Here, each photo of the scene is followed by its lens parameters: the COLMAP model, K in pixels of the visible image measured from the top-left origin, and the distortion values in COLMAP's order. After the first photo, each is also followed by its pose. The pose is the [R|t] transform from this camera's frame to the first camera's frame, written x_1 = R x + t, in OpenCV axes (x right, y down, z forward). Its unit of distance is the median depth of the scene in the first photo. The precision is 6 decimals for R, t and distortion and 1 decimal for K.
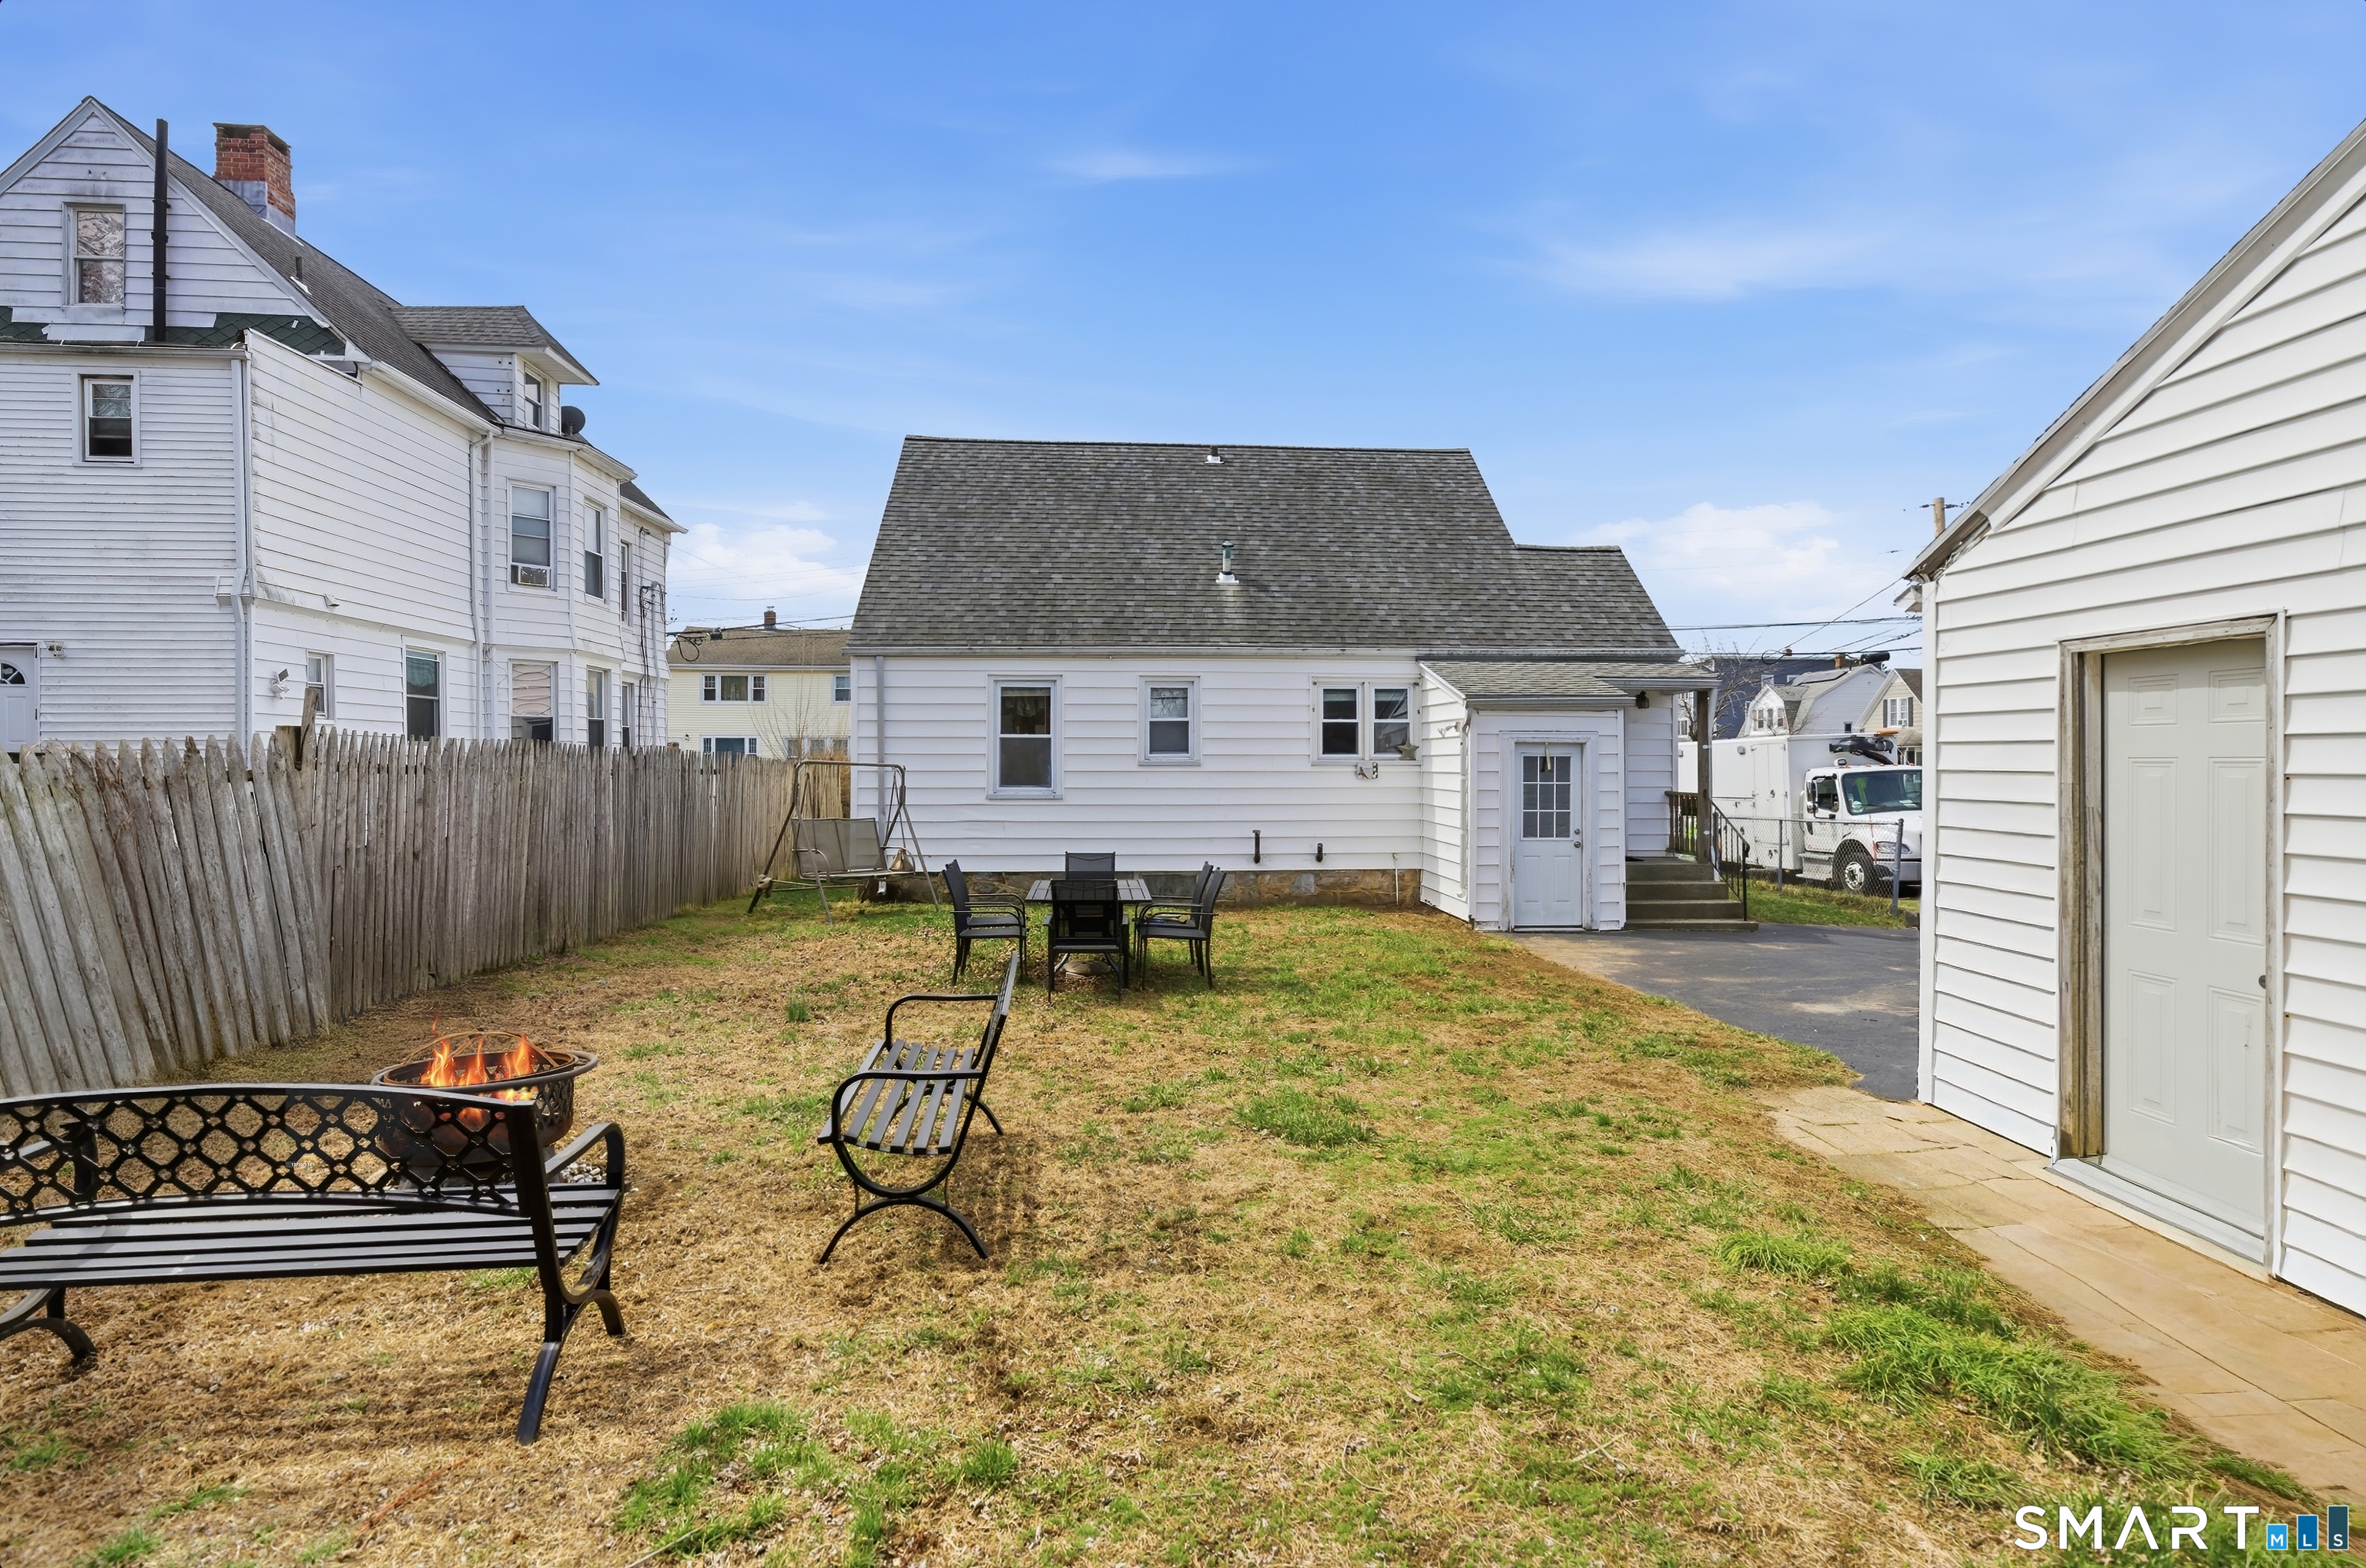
lens RADIAL K [[1160.8, 0, 1205.5], [0, 1160.8, 773.4], [0, 0, 1]] dist [-0.006843, 0.004254]
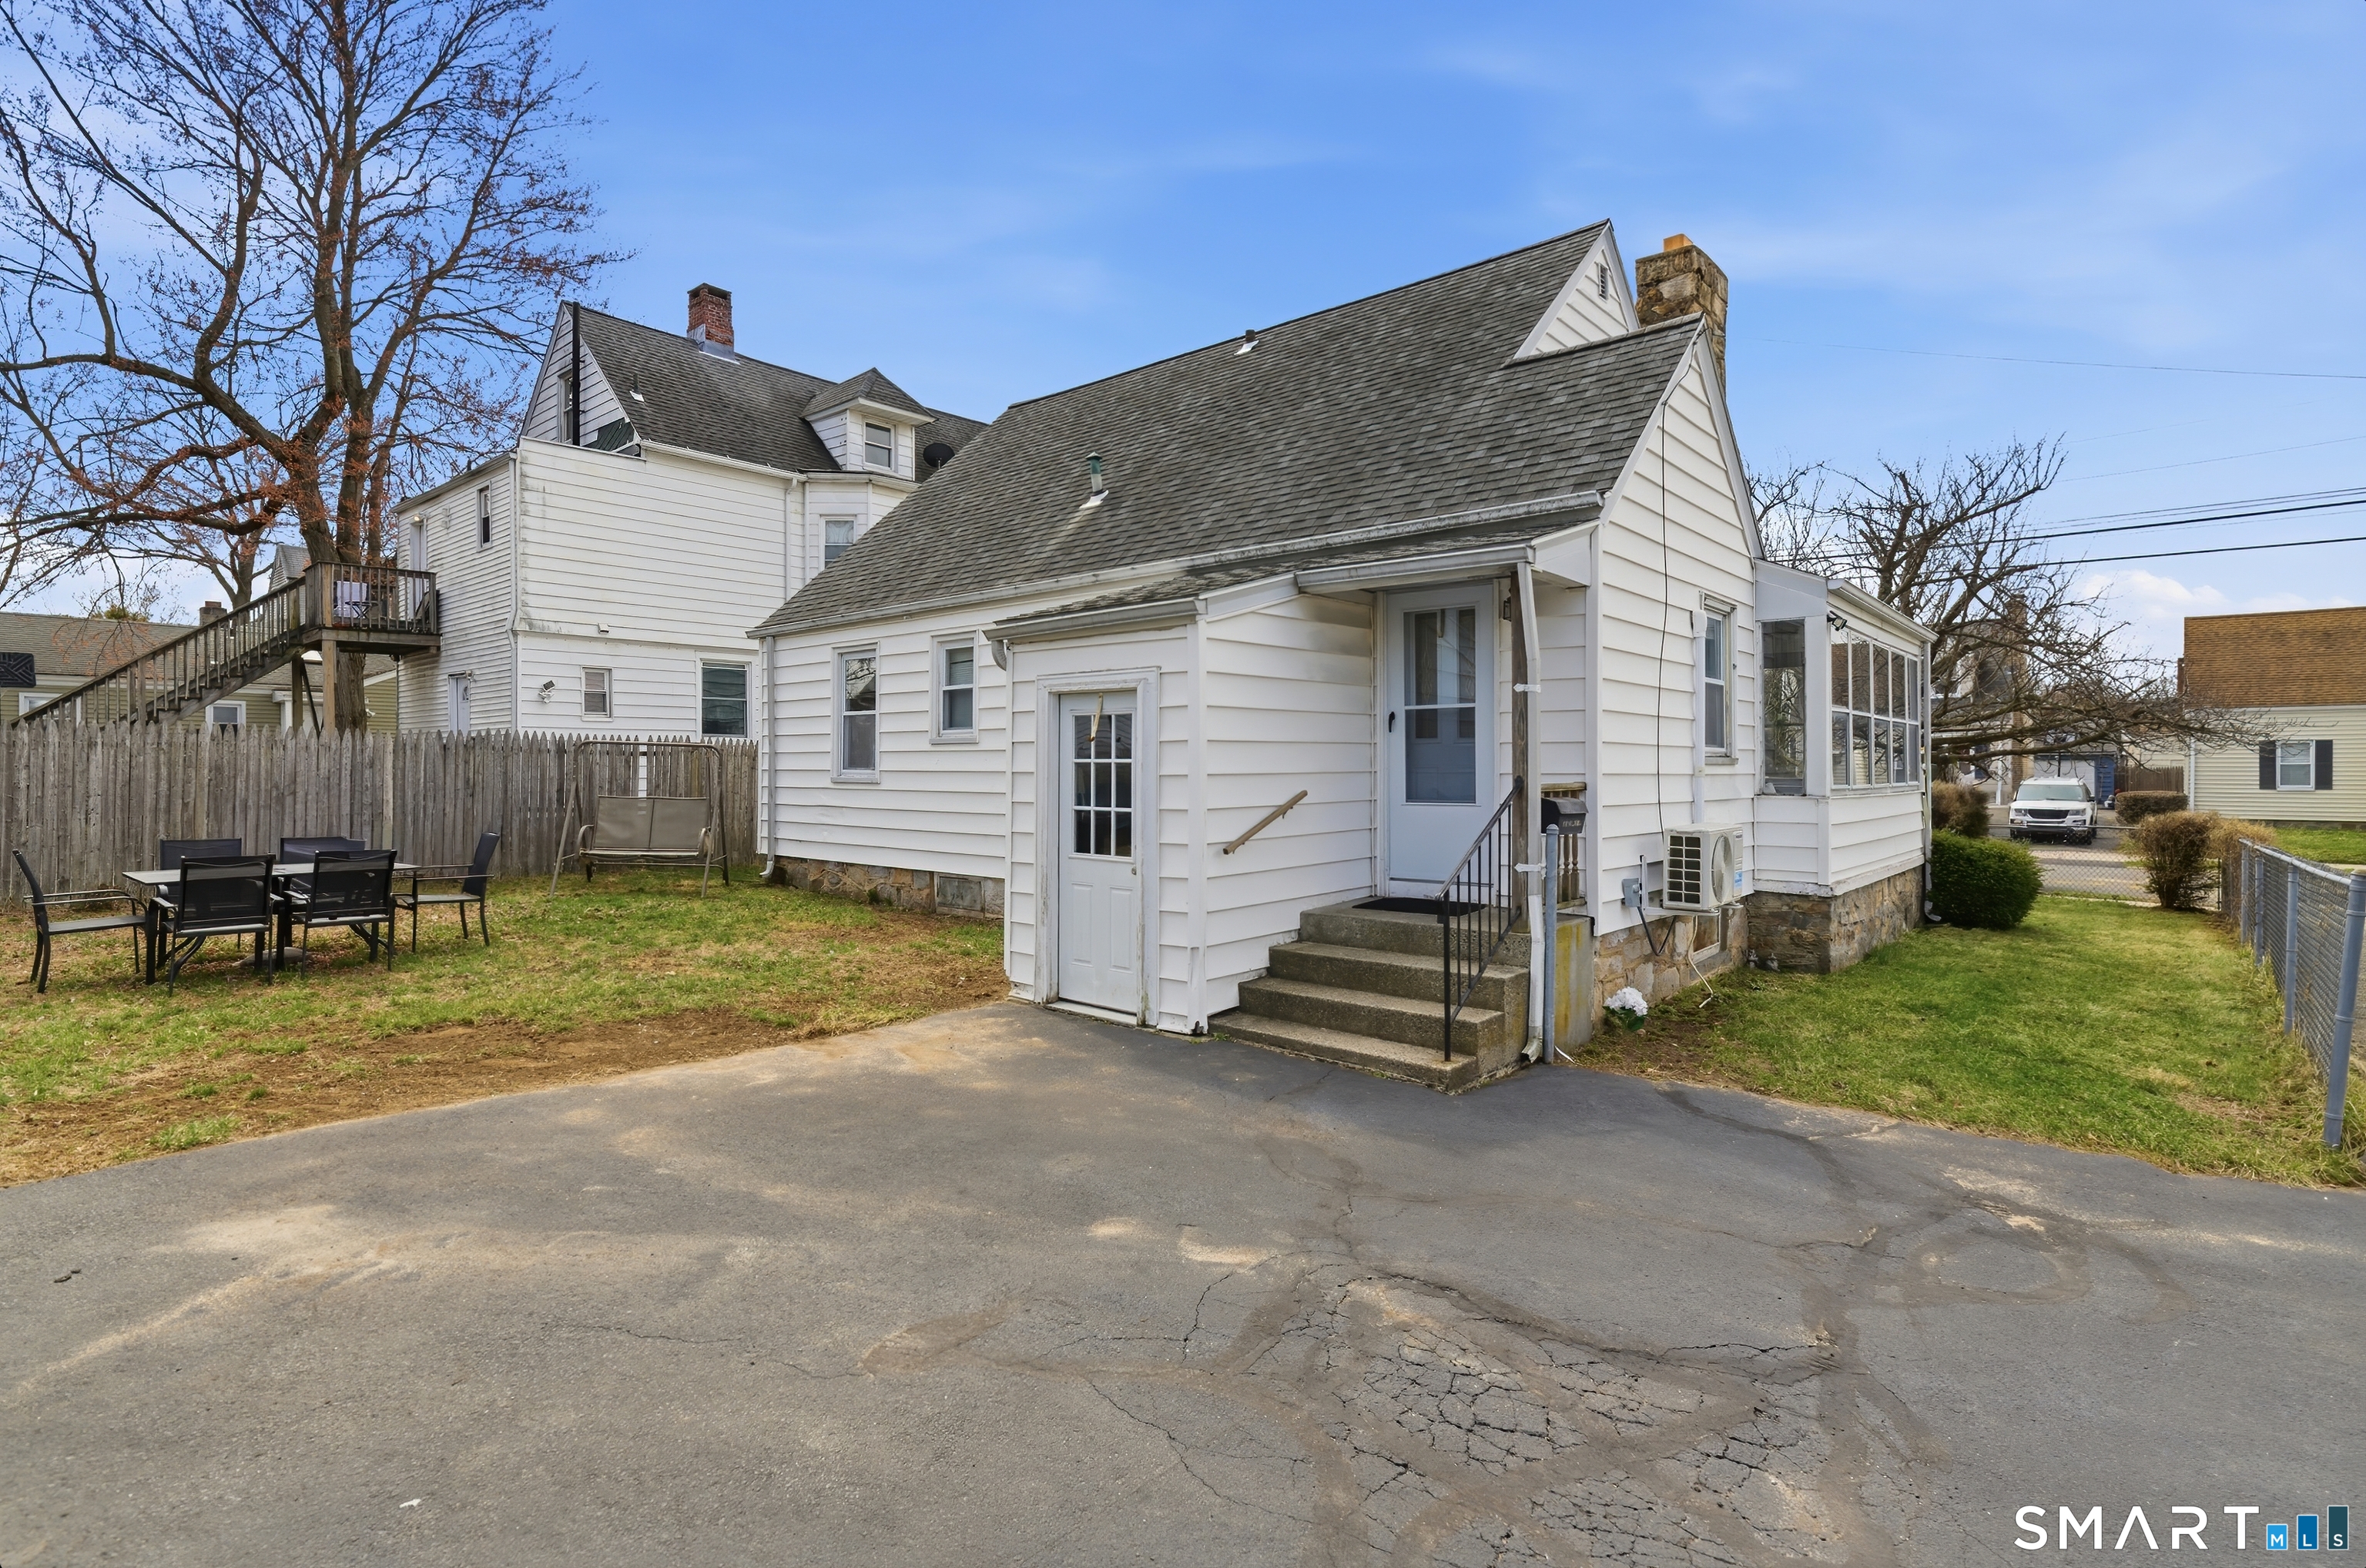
lens RADIAL K [[1160.8, 0, 1190.0], [0, 1160.8, 770.4], [0, 0, 1]] dist [-0.006843, 0.004254]
pose [[0.696843, 0.003535, -0.717215, 0.672285], [-0.008016, 0.999964, -0.002860, 0.012581], [0.717179, 0.007742, 0.696846, 0.562305]]
